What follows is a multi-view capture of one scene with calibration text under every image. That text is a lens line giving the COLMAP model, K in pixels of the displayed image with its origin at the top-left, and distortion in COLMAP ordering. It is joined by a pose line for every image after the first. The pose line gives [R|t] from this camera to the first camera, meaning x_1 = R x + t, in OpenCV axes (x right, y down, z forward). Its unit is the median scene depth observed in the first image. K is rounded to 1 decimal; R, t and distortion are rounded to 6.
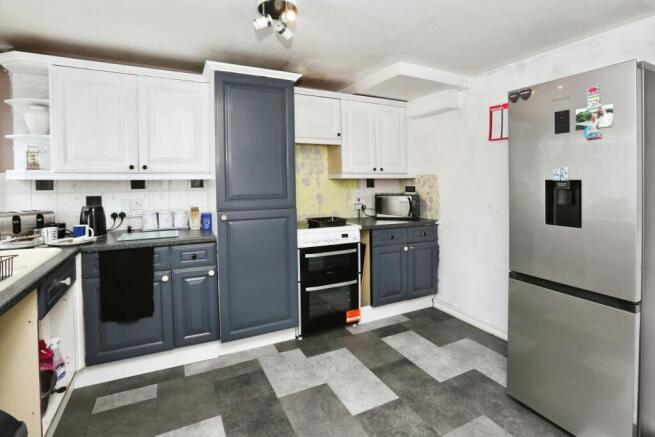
lens RADIAL K [[313.9, 0, 326.0], [0, 313.9, 195.5], [0, 0, 1]] dist [-0.058553, 0.020812]
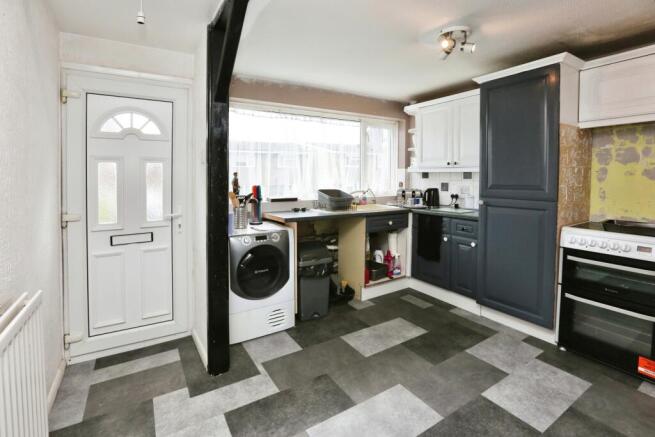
lens RADIAL K [[313.9, 0, 326.0], [0, 313.9, 195.5], [0, 0, 1]] dist [-0.058553, 0.020812]
pose [[0.081114, 0.066899, -0.994457, 0.847061], [-0.032654, 0.997388, 0.064433, -0.015962], [0.996170, 0.027247, 0.083087, 0.287394]]
